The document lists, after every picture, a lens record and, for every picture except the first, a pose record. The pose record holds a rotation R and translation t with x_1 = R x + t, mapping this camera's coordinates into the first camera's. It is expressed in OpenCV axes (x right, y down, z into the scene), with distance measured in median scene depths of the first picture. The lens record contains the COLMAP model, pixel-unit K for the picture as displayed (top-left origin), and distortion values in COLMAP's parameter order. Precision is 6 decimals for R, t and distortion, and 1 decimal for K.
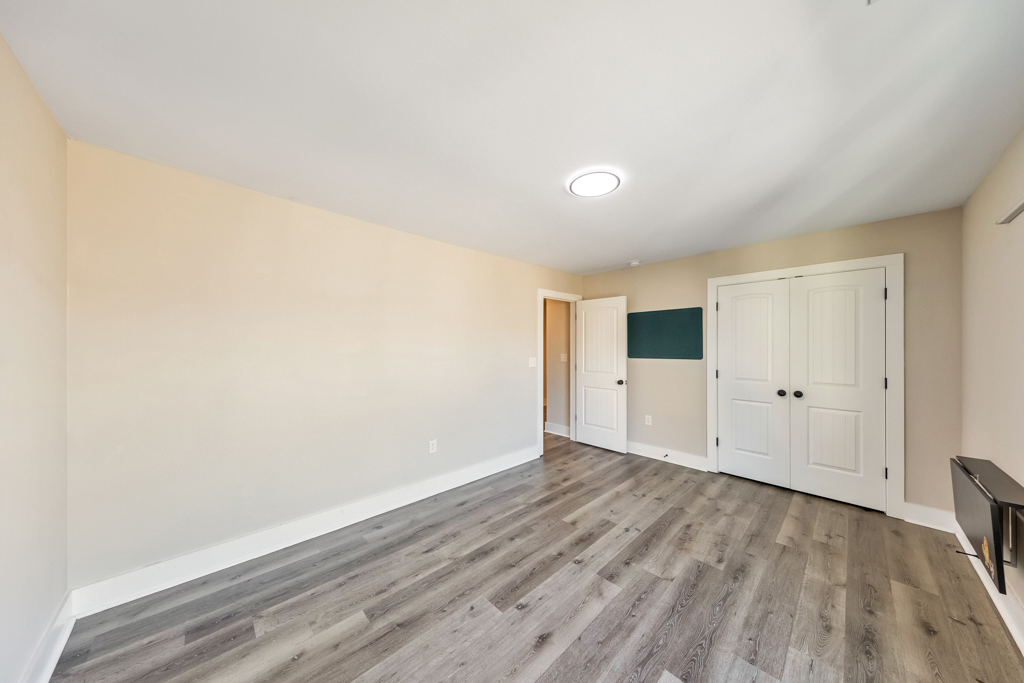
lens RADIAL K [[328.9, 0, 511.3], [0, 328.9, 345.4], [0, 0, 1]] dist [-0.001158, -0.000079]
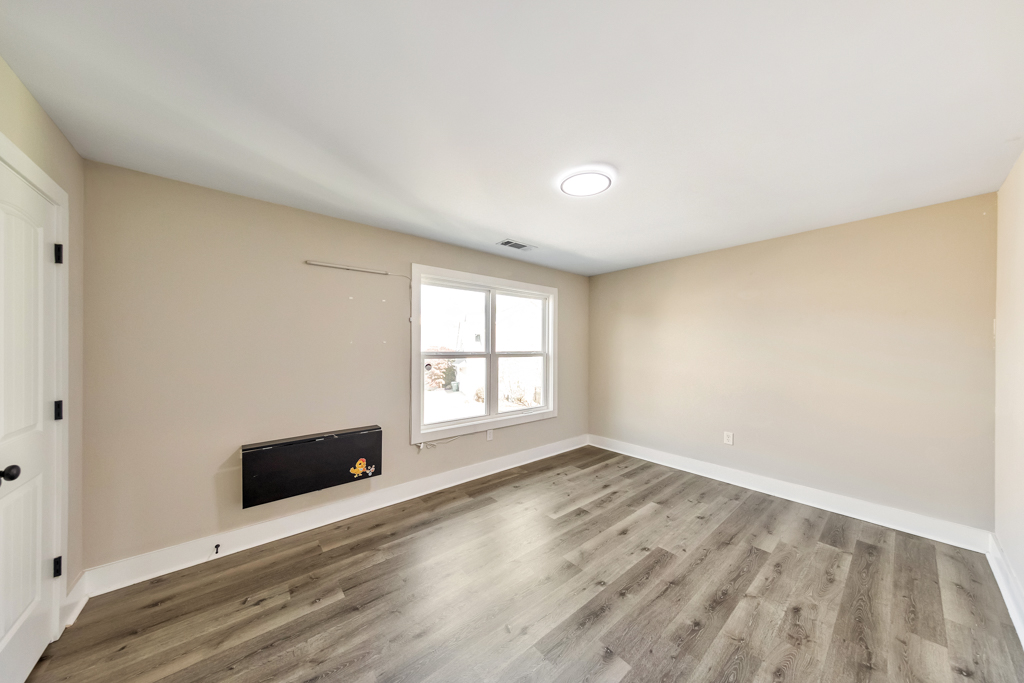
lens RADIAL K [[328.9, 0, 510.2], [0, 328.9, 348.8], [0, 0, 1]] dist [-0.001158, -0.000079]
pose [[-0.997488, -0.000295, 0.070836, 0.396644], [-0.000671, 0.999986, -0.005285, 0.010070], [-0.070834, -0.005320, -0.997474, 1.965009]]
